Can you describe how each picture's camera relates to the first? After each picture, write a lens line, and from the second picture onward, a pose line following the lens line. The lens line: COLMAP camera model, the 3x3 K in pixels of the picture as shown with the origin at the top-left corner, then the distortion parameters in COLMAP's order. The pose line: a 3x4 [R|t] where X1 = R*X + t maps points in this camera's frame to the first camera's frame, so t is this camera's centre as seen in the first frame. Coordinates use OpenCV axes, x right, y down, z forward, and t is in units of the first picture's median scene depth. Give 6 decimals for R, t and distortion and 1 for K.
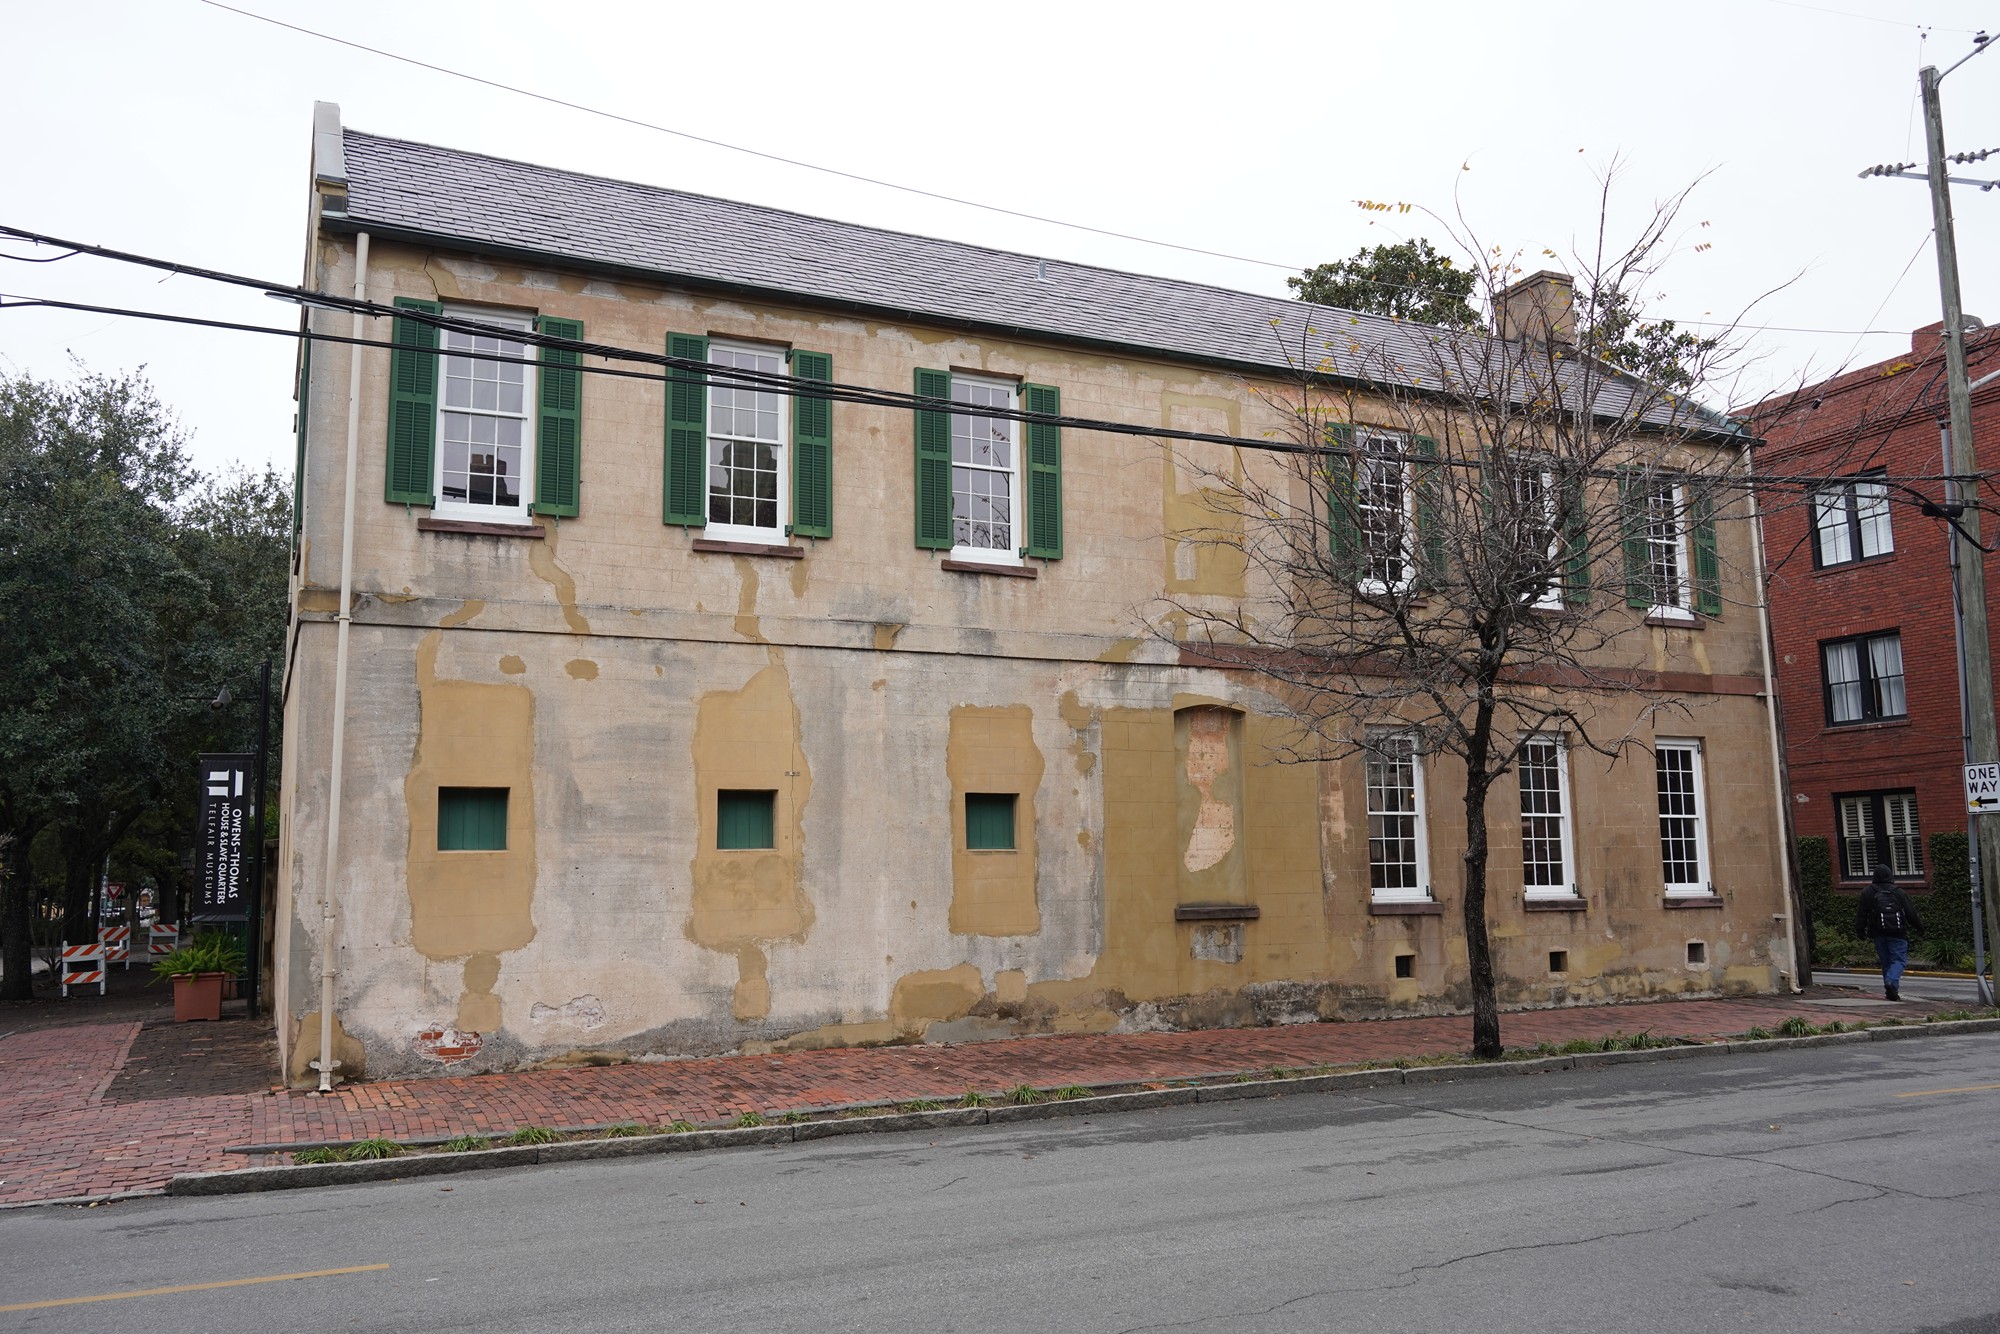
lens RADIAL K [[1565.4, 0, 1000.0], [0, 1565.4, 667.0], [0, 0, 1]] dist [-0.019299, 0.004751]
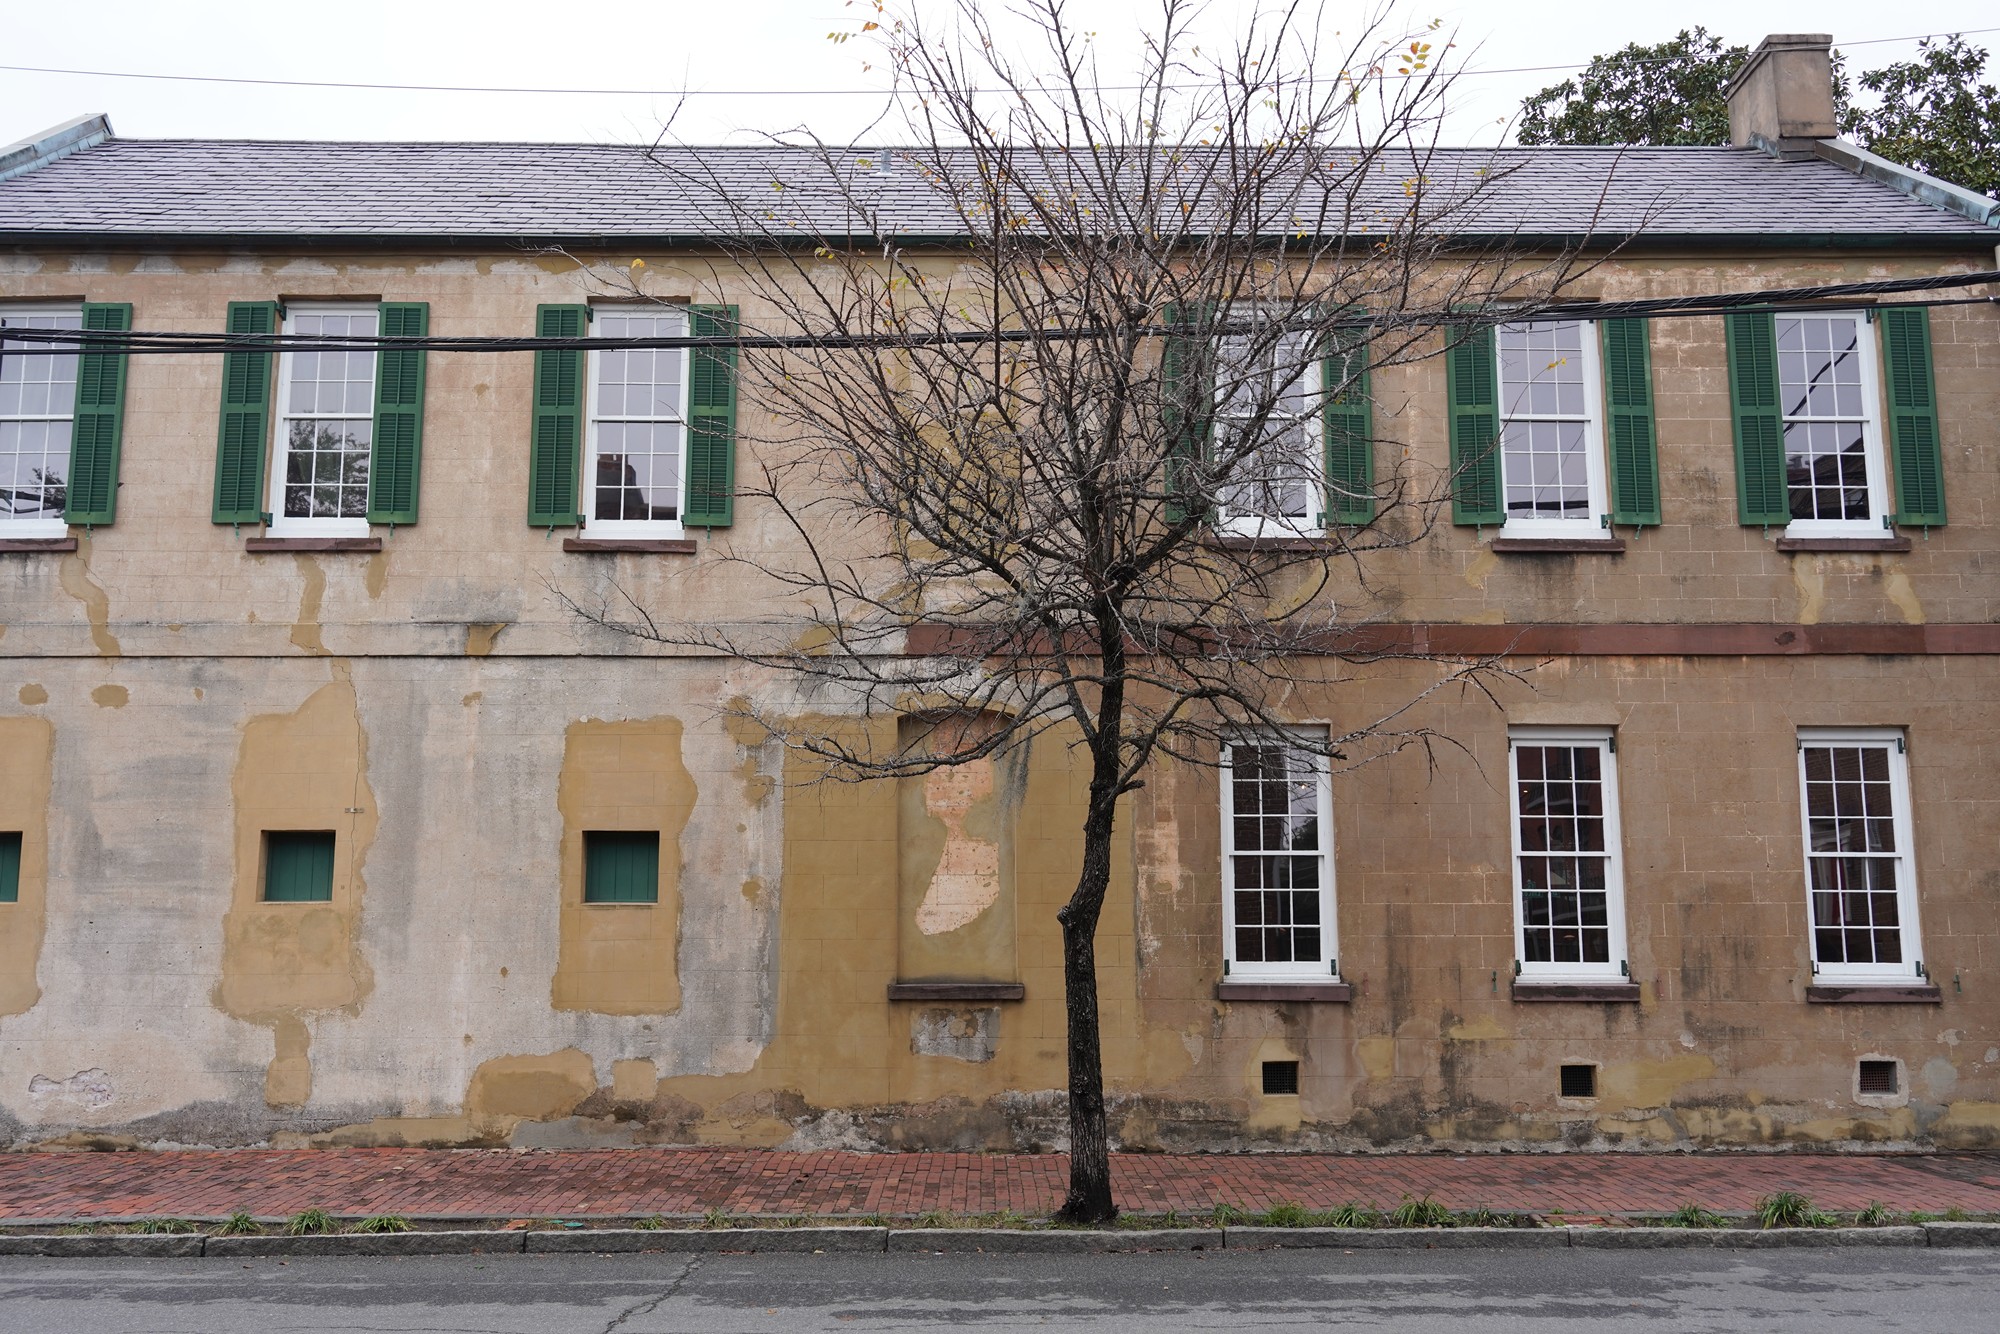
lens RADIAL K [[1810.5, 0, 999.8], [0, 1810.5, 652.2], [0, 0, 1]] dist [-0.006275, 0.006096]
pose [[0.906151, -0.054557, -0.419422, 0.552579], [0.045503, 0.998465, -0.031568, 0.028604], [0.420500, 0.009520, 0.907242, 0.257508]]
